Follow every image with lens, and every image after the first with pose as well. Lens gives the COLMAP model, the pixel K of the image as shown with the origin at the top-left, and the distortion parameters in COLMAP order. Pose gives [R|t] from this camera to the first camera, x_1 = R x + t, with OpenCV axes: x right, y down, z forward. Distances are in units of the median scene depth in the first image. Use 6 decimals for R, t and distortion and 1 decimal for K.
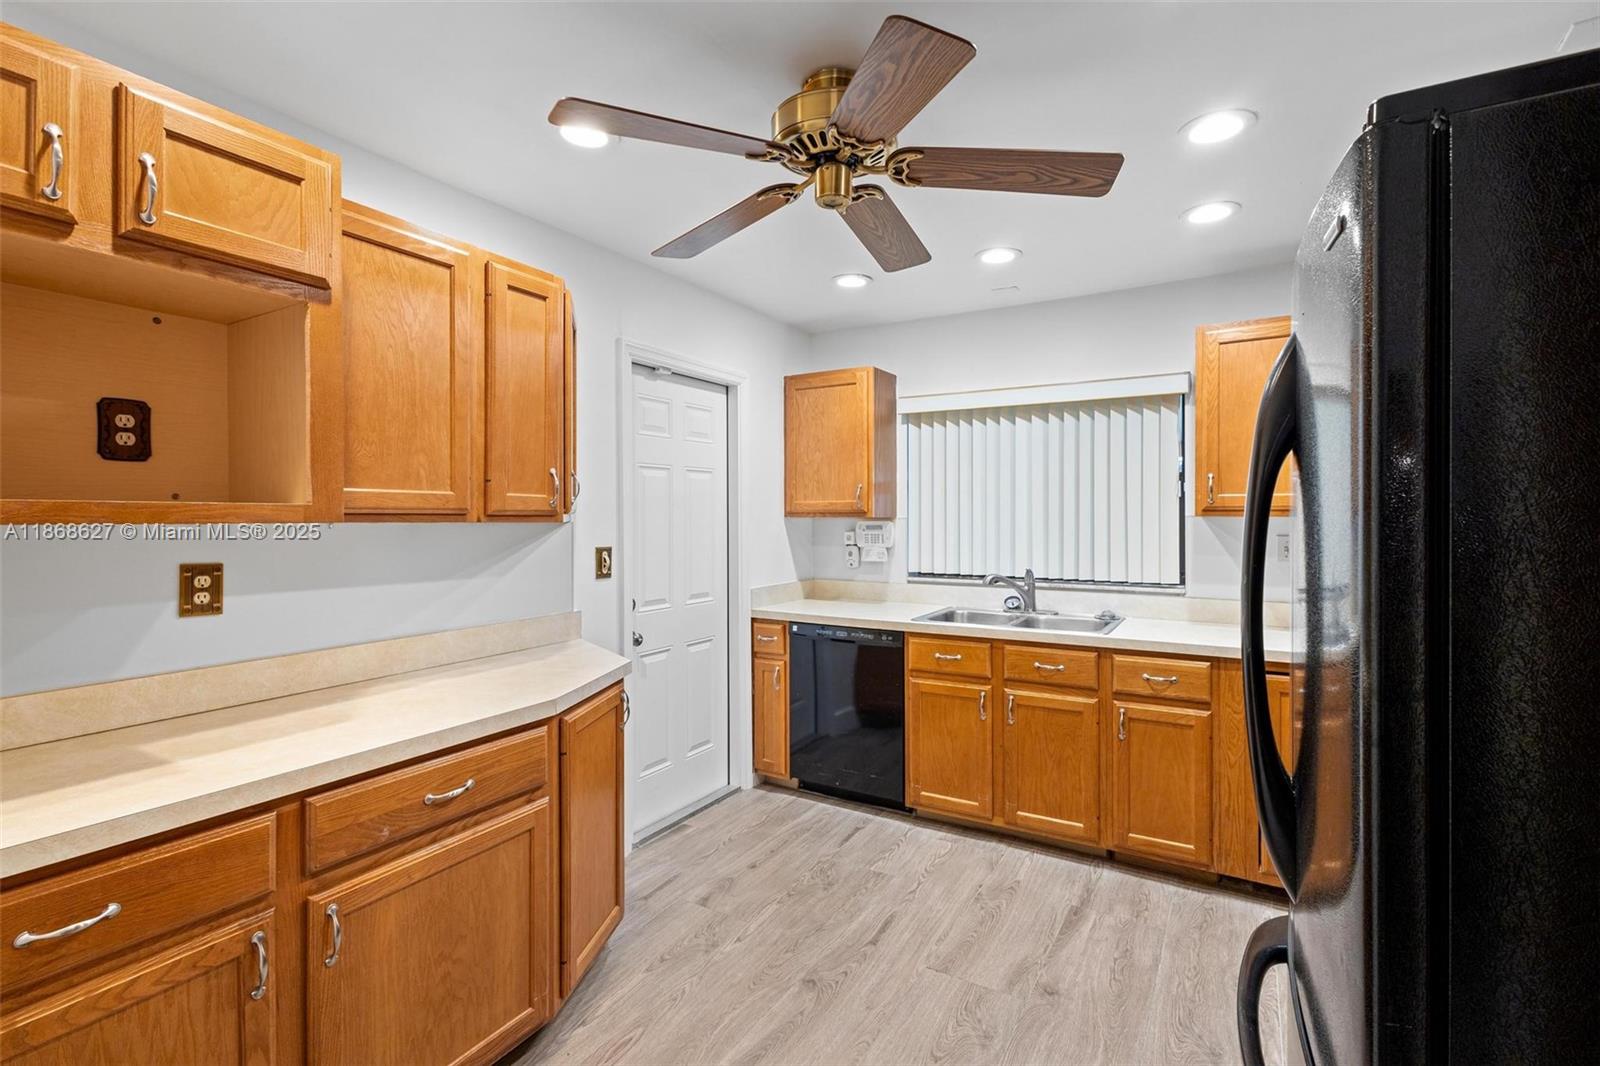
lens RADIAL K [[728.0, 0, 798.3], [0, 728.0, 517.6], [0, 0, 1]] dist [0.000379, -0.000052]
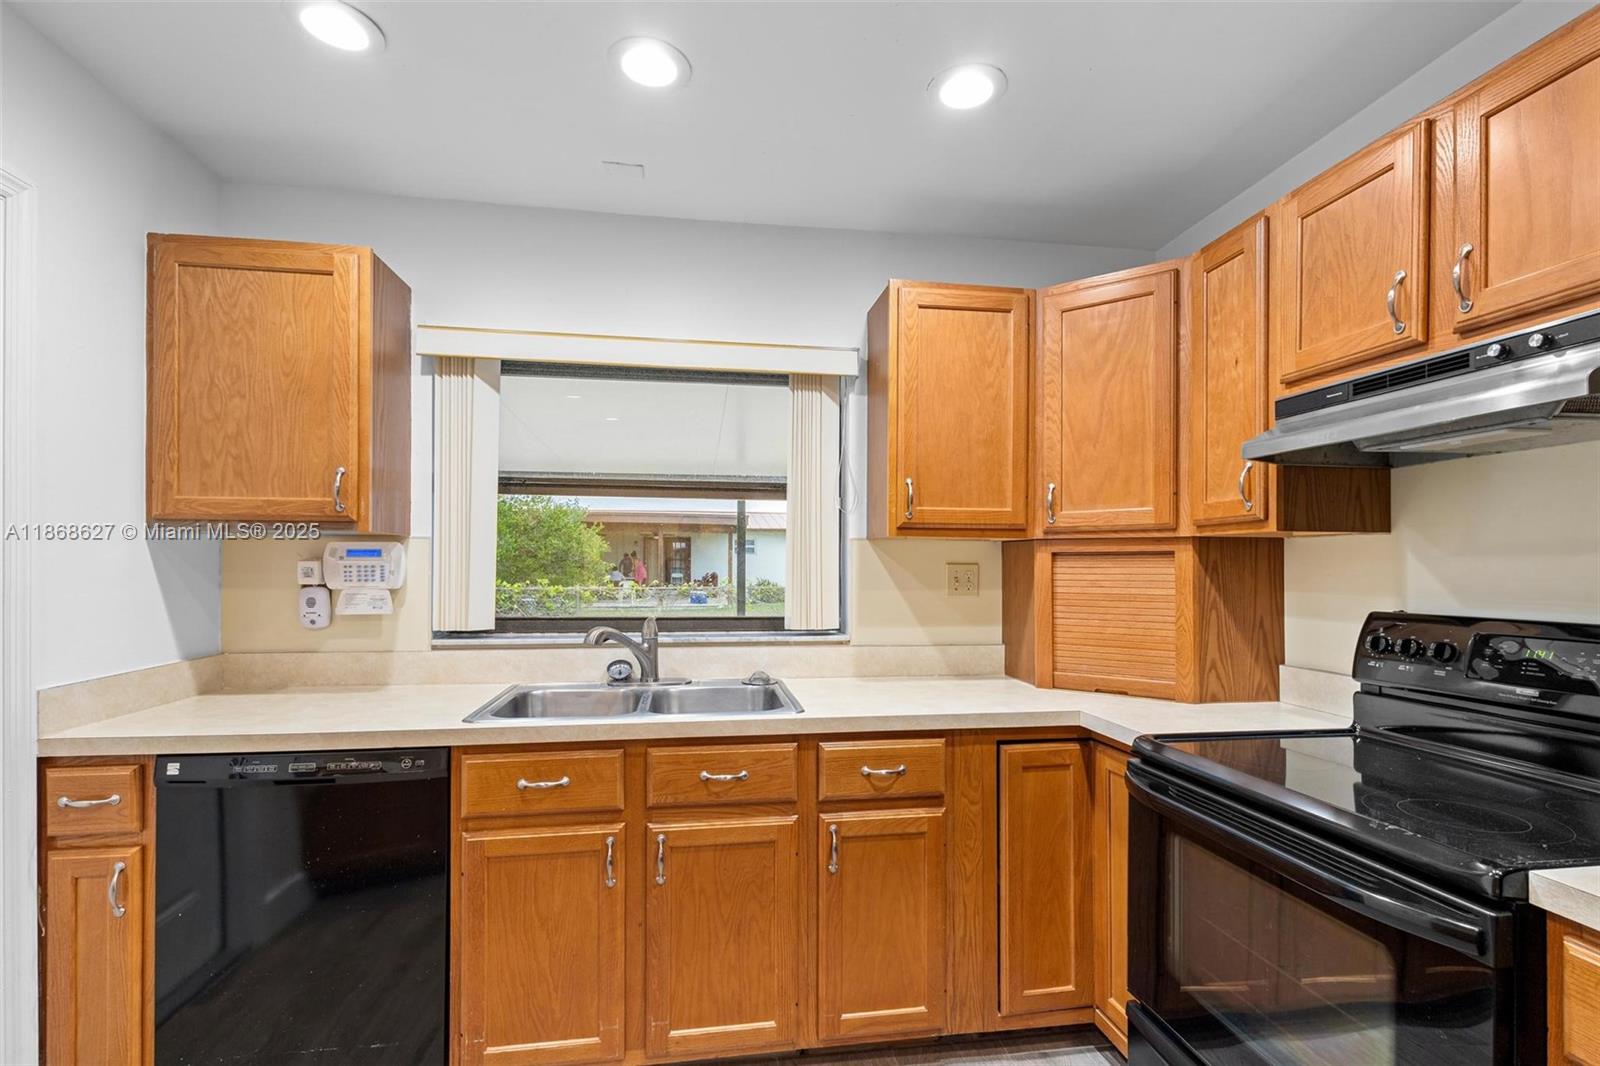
lens RADIAL K [[738.3, 0, 798.0], [0, 738.3, 563.0], [0, 0, 1]] dist [0.006899, -0.000425]
pose [[0.767560, 0.007847, 0.640929, -0.003474], [-0.005174, 0.999968, -0.006047, 0.027691], [-0.640956, 0.001325, 0.767576, 0.434850]]
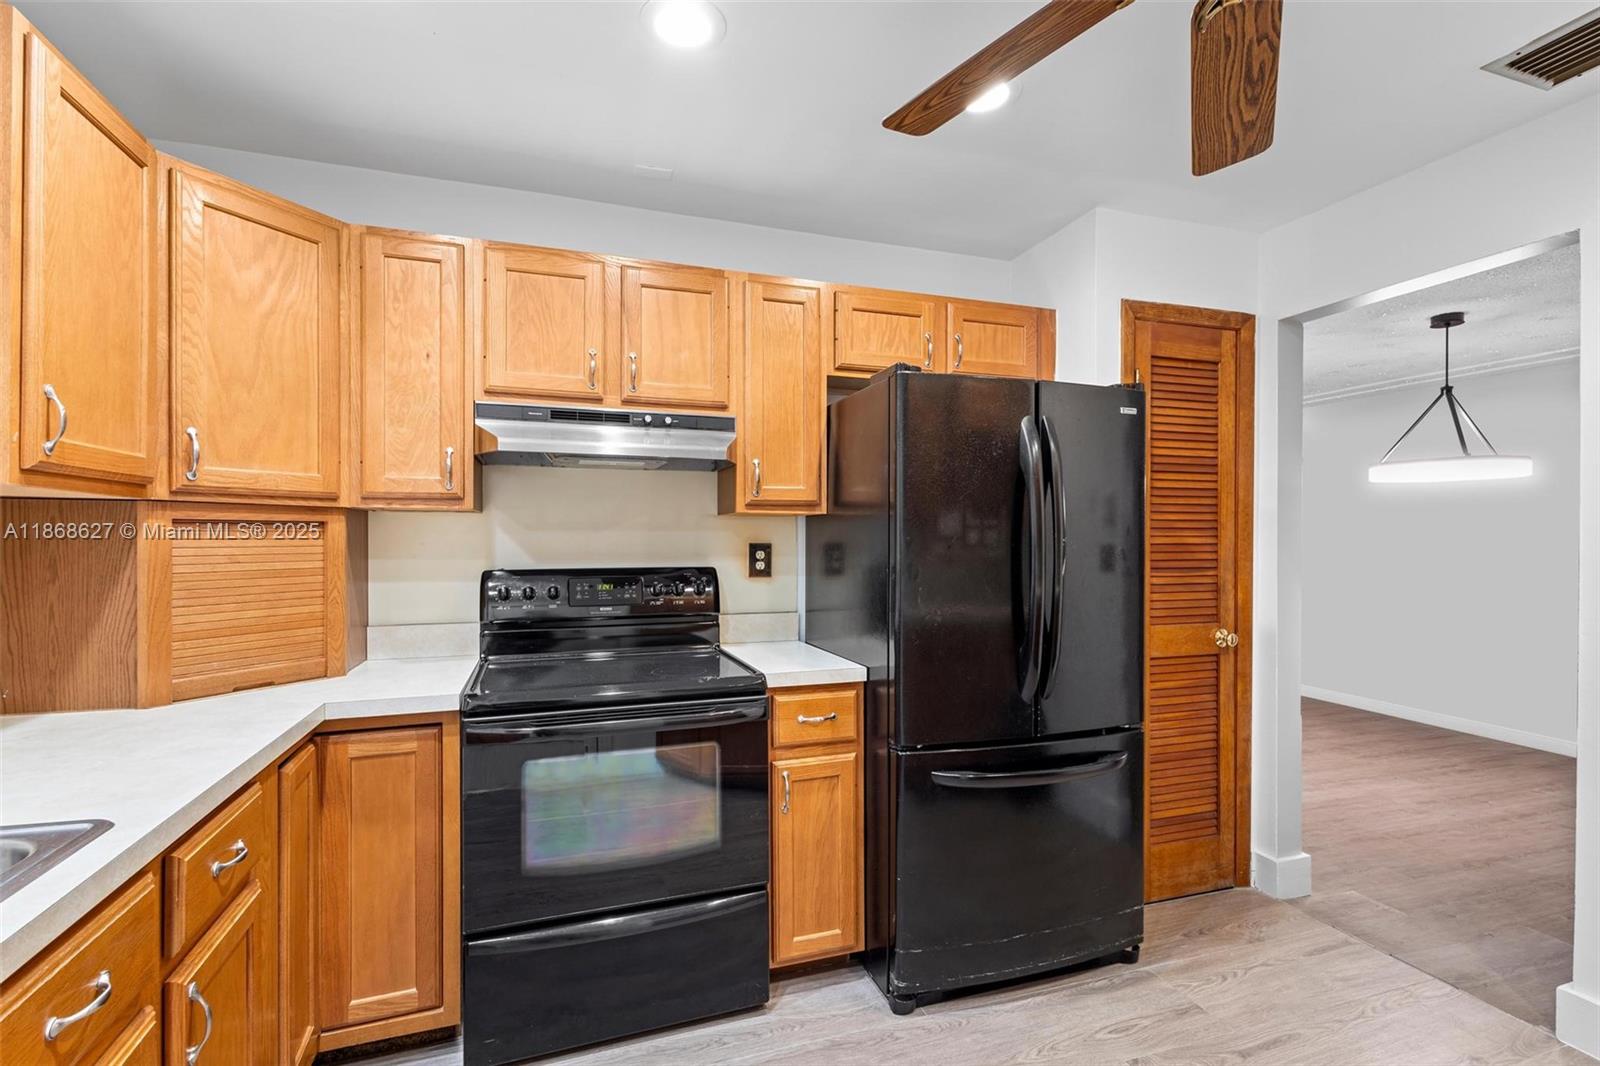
lens RADIAL K [[726.3, 0, 800.0], [0, 726.3, 533.0], [0, 0, 1]] dist [-0.000331, -0.000073]
pose [[-0.762822, 0.003299, 0.646600, -0.032154], [0.000254, 0.999988, -0.004802, 0.024370], [-0.646608, -0.003499, -0.762814, 0.917512]]
